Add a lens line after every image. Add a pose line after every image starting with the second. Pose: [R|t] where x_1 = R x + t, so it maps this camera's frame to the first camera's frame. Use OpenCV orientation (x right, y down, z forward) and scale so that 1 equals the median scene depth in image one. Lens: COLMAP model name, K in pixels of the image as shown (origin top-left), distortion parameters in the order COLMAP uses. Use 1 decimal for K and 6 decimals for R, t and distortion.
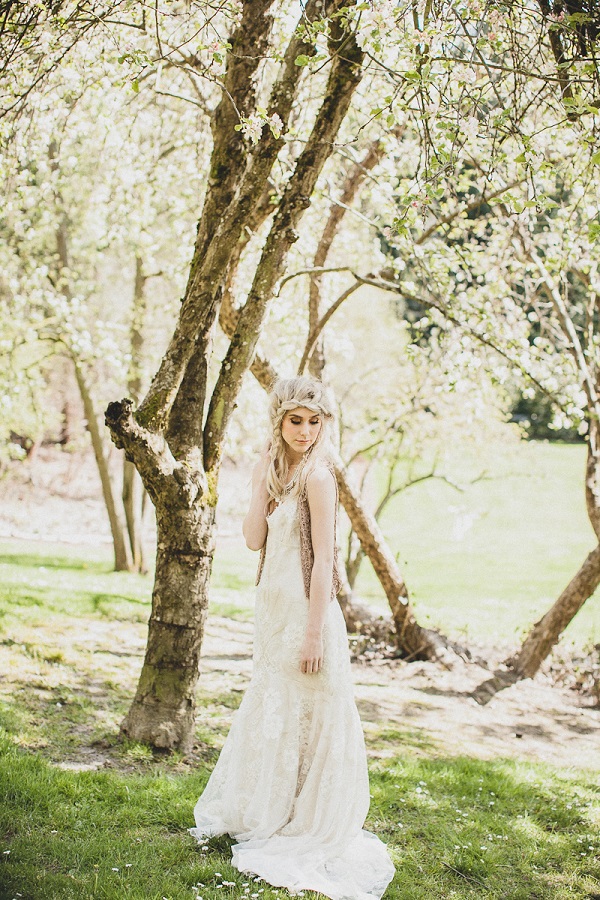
lens RADIAL K [[1284.6, 0, 300.0], [0, 1284.6, 450.0], [0, 0, 1]] dist [0.015350, 0.021145]
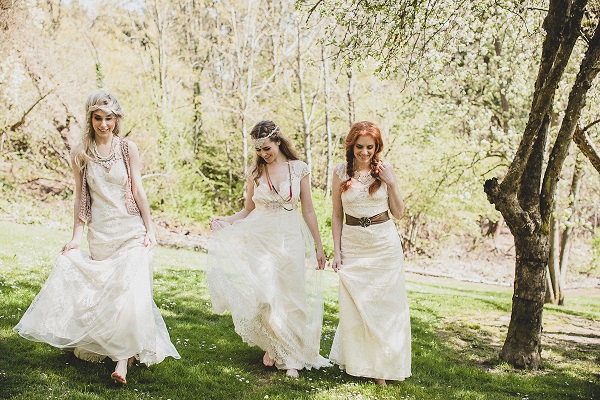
lens RADIAL K [[856.4, 0, 300.0], [0, 856.4, 200.0], [0, 0, 1]] dist [0.015350, 0.021145]
pose [[0.904455, -0.026028, -0.425775, 0.137846], [0.009053, 0.999083, -0.041844, 0.042216], [0.426474, 0.033992, 0.903861, -0.258241]]
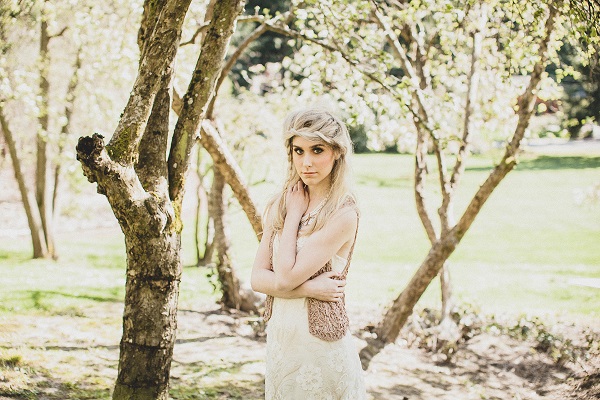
lens RADIAL K [[856.4, 0, 300.0], [0, 856.4, 200.0], [0, 0, 1]] dist [0.015350, 0.021145]
pose [[0.984170, -0.031389, 0.174424, -0.093279], [0.023205, 0.998541, 0.048765, -0.015901], [-0.175700, -0.043945, 0.983462, 0.287888]]
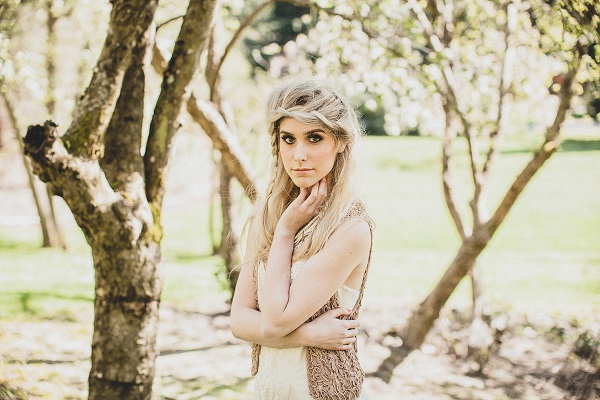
lens RADIAL K [[862.2, 0, 300.0], [0, 862.2, 200.0], [0, 0, 1]] dist [-0.013889, 0.017877]
pose [[0.987922, -0.037742, 0.150284, -0.060464], [0.027905, 0.997360, 0.067038, -0.021028], [-0.152417, -0.062035, 0.986367, 0.420215]]
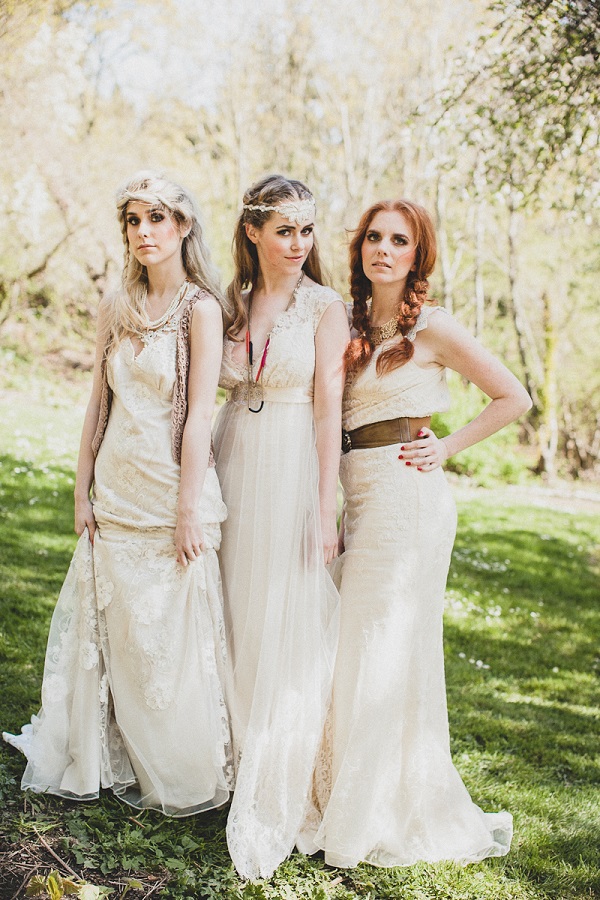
lens RADIAL K [[1293.2, 0, 325.1], [0, 1293.2, 444.7], [0, 0, 1]] dist [-0.013889, 0.017877]
pose [[0.862350, 0.019997, -0.505917, 0.270523], [-0.023998, 0.999711, -0.001391, 0.074053], [0.505743, 0.013340, 0.862581, -0.438176]]
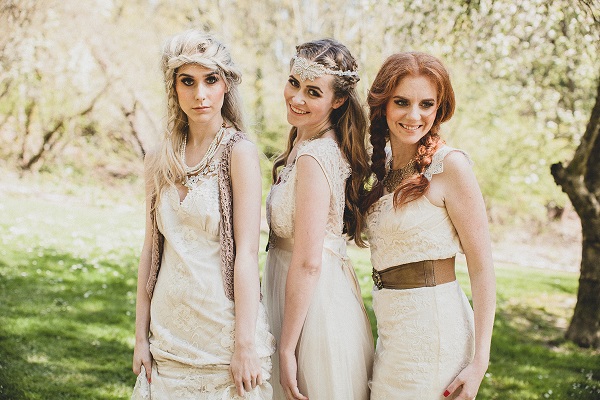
lens RADIAL K [[863.3, 0, 300.0], [0, 863.3, 200.0], [0, 0, 1]] dist [0.010551, -0.067097]
pose [[0.872200, -0.018984, -0.488781, 0.149839], [0.007899, 0.999663, -0.024730, 0.046410], [0.489085, 0.017709, 0.872056, -0.307417]]
